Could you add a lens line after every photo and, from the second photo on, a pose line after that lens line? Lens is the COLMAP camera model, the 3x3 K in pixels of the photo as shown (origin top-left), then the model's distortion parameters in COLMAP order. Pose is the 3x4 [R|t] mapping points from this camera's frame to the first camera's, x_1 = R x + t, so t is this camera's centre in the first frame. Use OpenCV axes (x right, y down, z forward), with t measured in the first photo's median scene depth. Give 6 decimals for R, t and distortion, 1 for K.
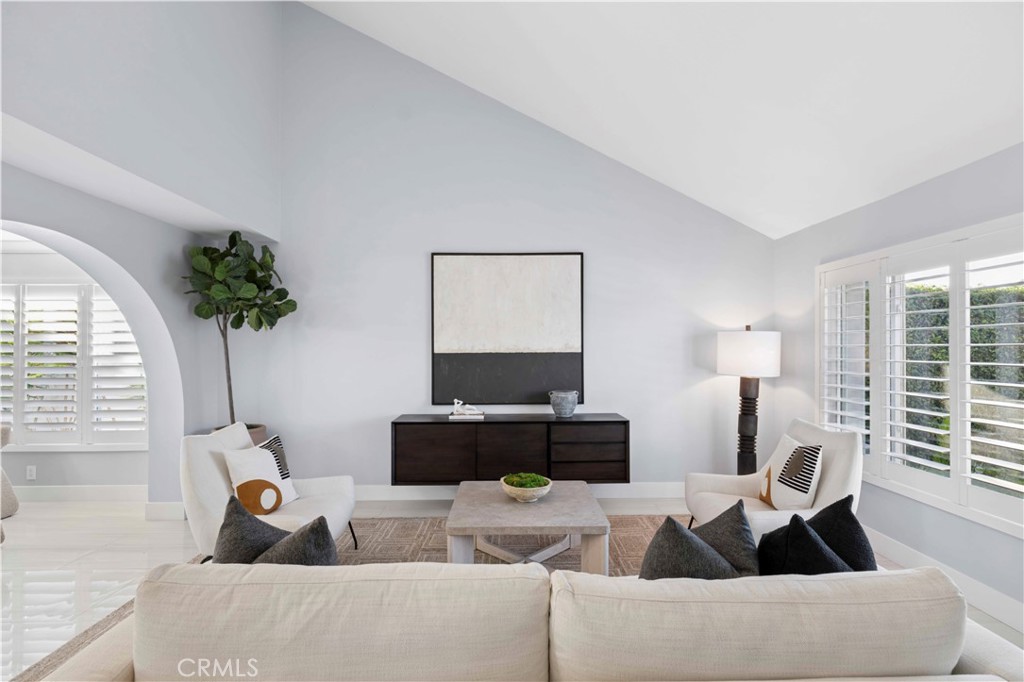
lens RADIAL K [[496.0, 0, 529.0], [0, 496.0, 346.6], [0, 0, 1]] dist [0.001507, 0.000484]
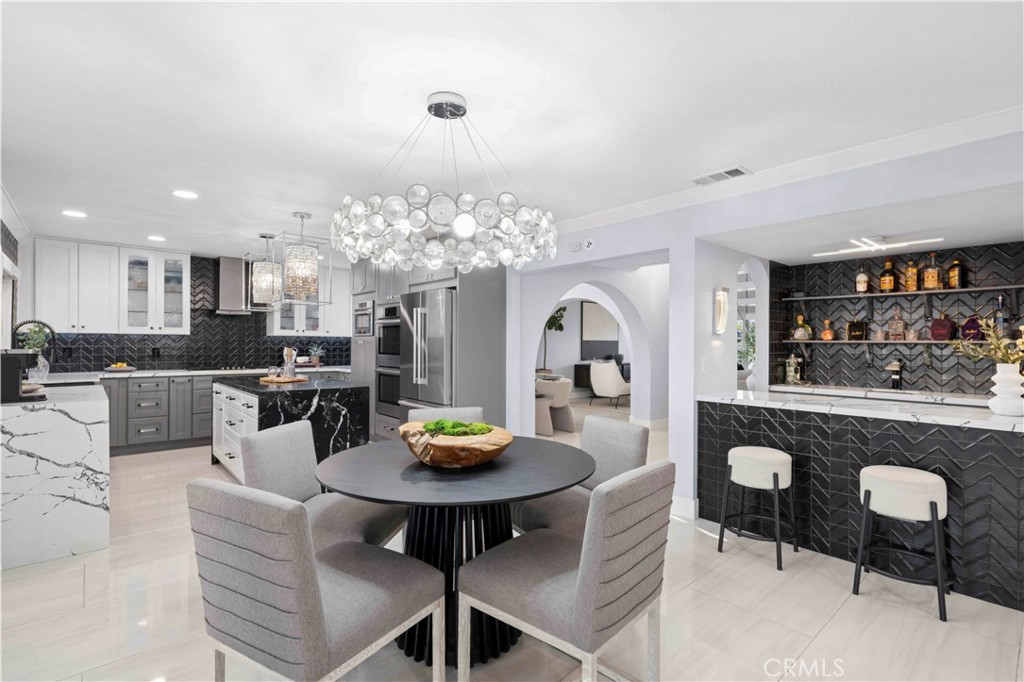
lens RADIAL K [[481.4, 0, 512.0], [0, 481.4, 341.0], [0, 0, 1]] dist [0.000695, -0.000069]
pose [[0.776763, 0.008309, 0.629738, -2.143725], [-0.009438, 0.999954, -0.001553, 0.026233], [-0.629722, -0.004737, 0.776806, -0.747994]]
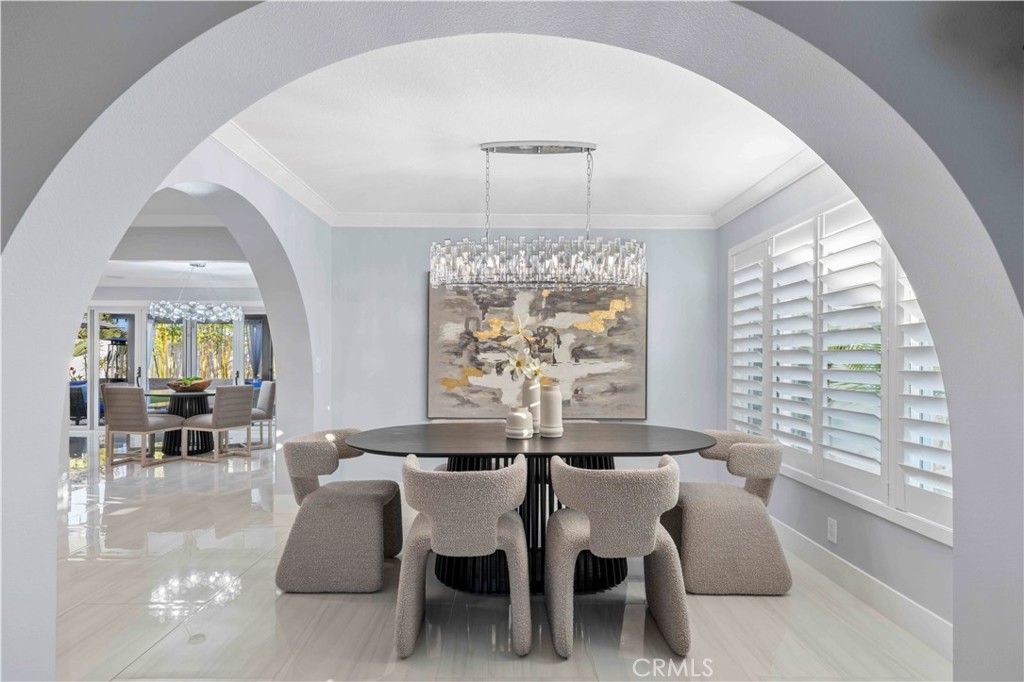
lens RADIAL K [[534.9, 0, 509.6], [0, 534.9, 356.2], [0, 0, 1]] dist [0.000453, -0.000068]
pose [[-0.034322, -0.001102, -0.999410, -0.353103], [-0.001294, 0.999999, -0.001059, 0.047559], [0.999410, 0.001257, -0.034323, 0.643330]]
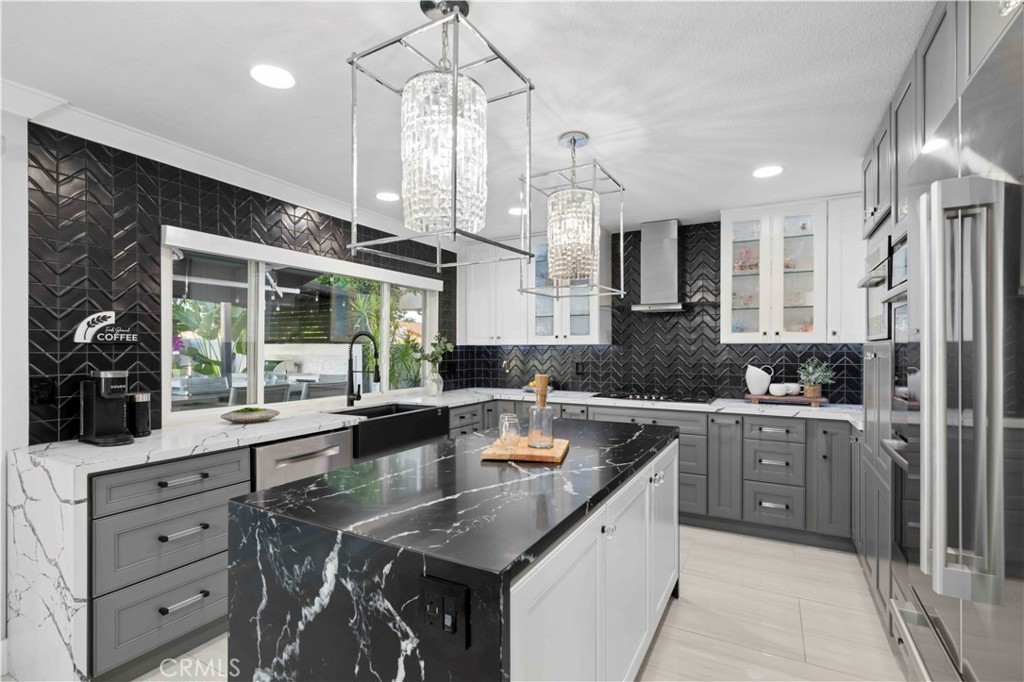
lens RADIAL K [[481.3, 0, 513.5], [0, 481.3, 345.5], [0, 0, 1]] dist [0.000919, 0.000189]
pose [[0.860785, -0.002250, -0.508964, -1.677508], [0.000586, 0.999994, -0.003429, 0.019983], [0.508968, 0.002653, 0.860781, -0.047055]]
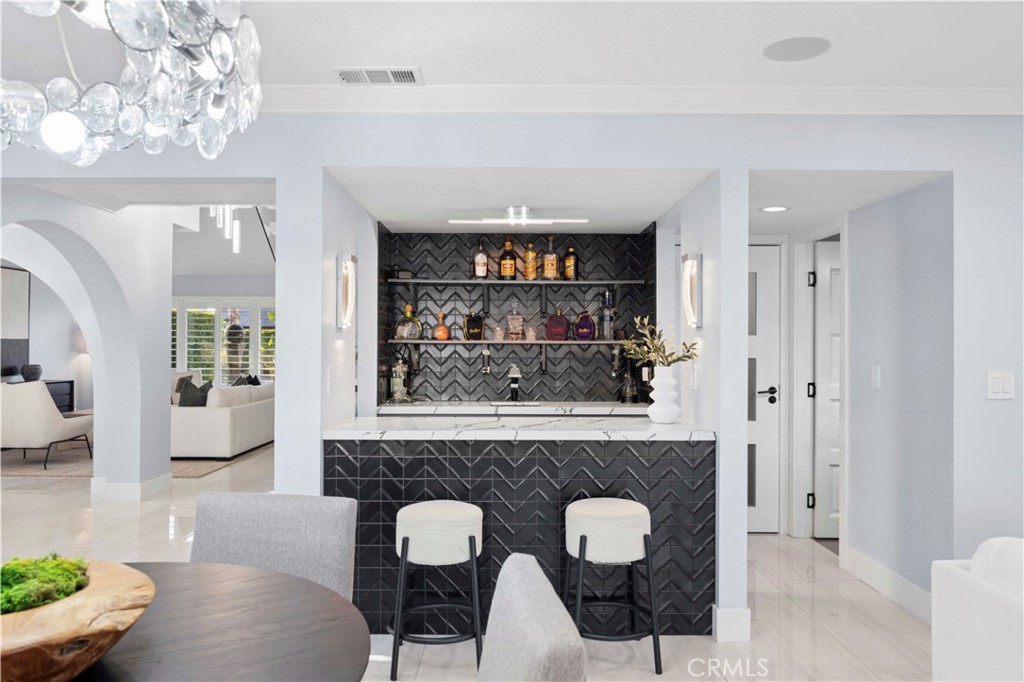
lens RADIAL K [[747.1, 0, 512.0], [0, 747.1, 341.0], [0, 0, 1]] dist [0.000206, 0.000480]
pose [[0.043595, 0.008367, 0.999014, -2.138379], [-0.006990, 0.999943, -0.008070, 0.027100], [-0.999025, -0.006632, 0.043651, -0.548881]]
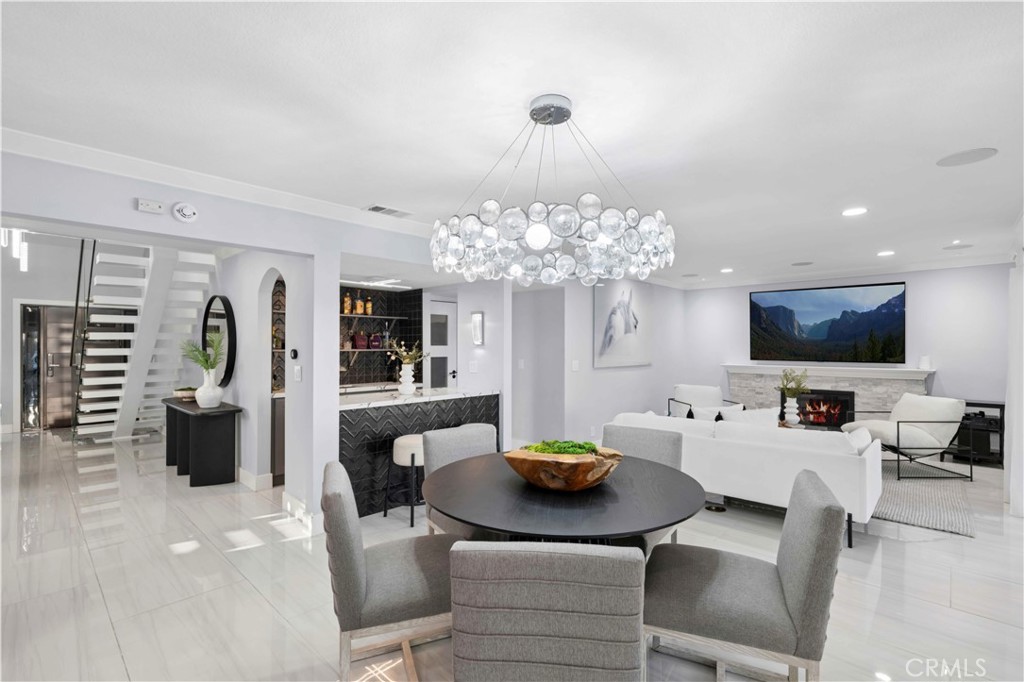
lens RADIAL K [[468.3, 0, 509.3], [0, 468.3, 344.8], [0, 0, 1]] dist [-0.001491, -0.000670]
pose [[-0.695414, 0.003756, 0.718600, -2.180298], [-0.001517, 0.999976, -0.006694, 0.013466], [-0.718608, -0.005746, -0.695392, 0.001605]]
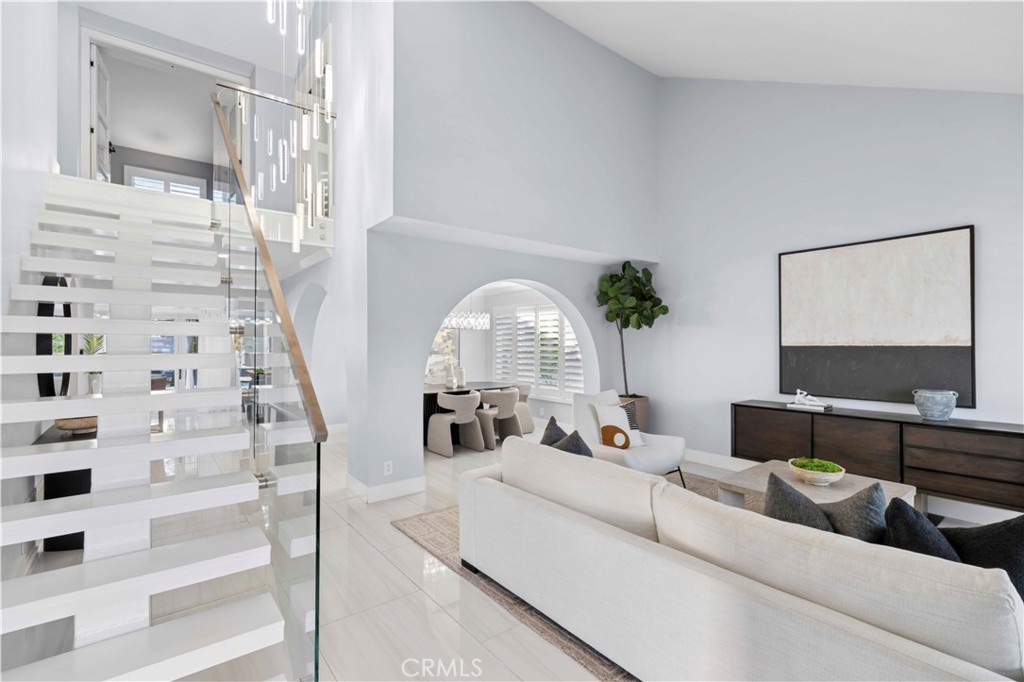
lens RADIAL K [[474.7, 0, 507.8], [0, 474.7, 342.8], [0, 0, 1]] dist [-0.000651, -0.000356]
pose [[0.586594, 0.000561, -0.809881, 0.307280], [0.003247, 0.999990, 0.003044, 0.001344], [0.809875, -0.004415, 0.586586, -0.093857]]
